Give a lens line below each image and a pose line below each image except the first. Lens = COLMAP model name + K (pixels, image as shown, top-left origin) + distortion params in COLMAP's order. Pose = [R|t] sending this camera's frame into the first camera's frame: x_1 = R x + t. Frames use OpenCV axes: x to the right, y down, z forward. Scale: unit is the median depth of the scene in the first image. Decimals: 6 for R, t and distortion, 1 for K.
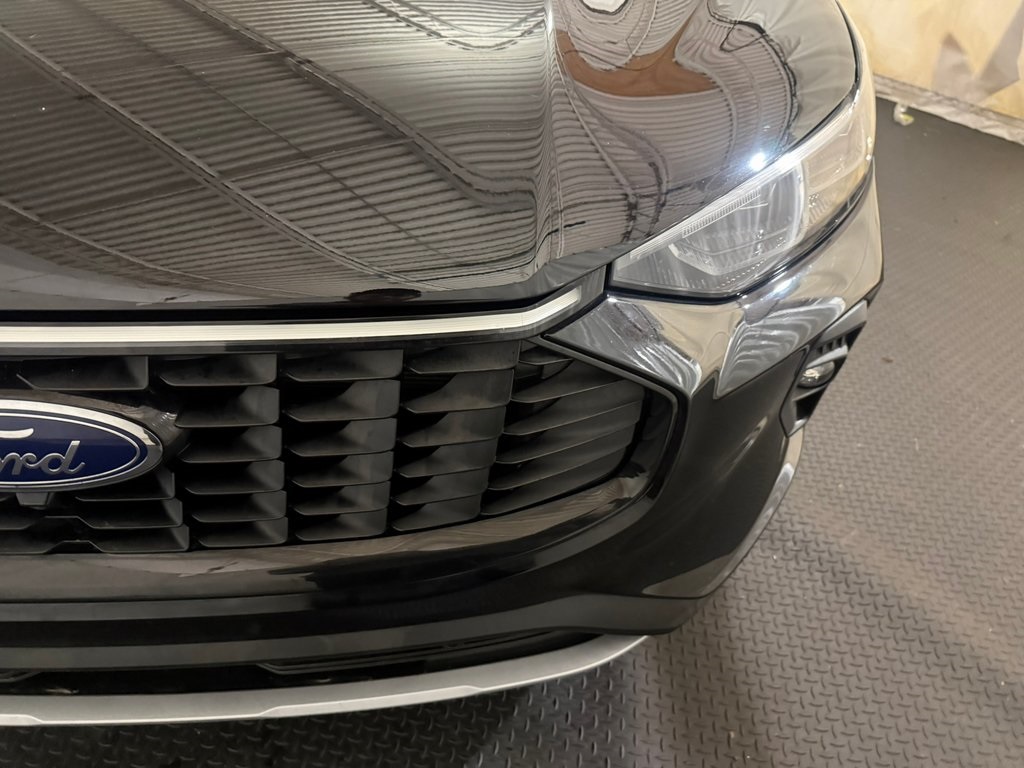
lens RADIAL K [[698.6, 0, 514.1], [0, 698.6, 381.8], [0, 0, 1]] dist [0.035209, -0.032735]
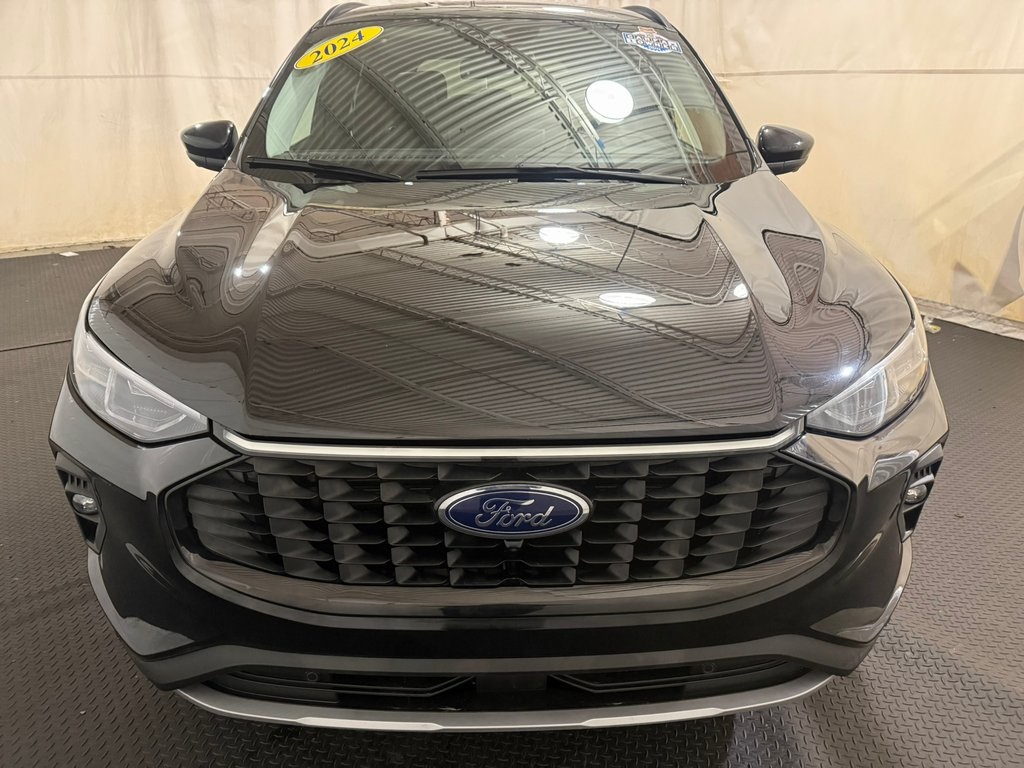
lens RADIAL K [[717.4, 0, 517.1], [0, 717.4, 381.1], [0, 0, 1]] dist [-0.006343, 0.024213]
pose [[0.998781, -0.028405, -0.040375, -0.379811], [0.015585, 0.957483, -0.288068, 0.196179], [0.046841, 0.287088, 0.956758, -0.630533]]
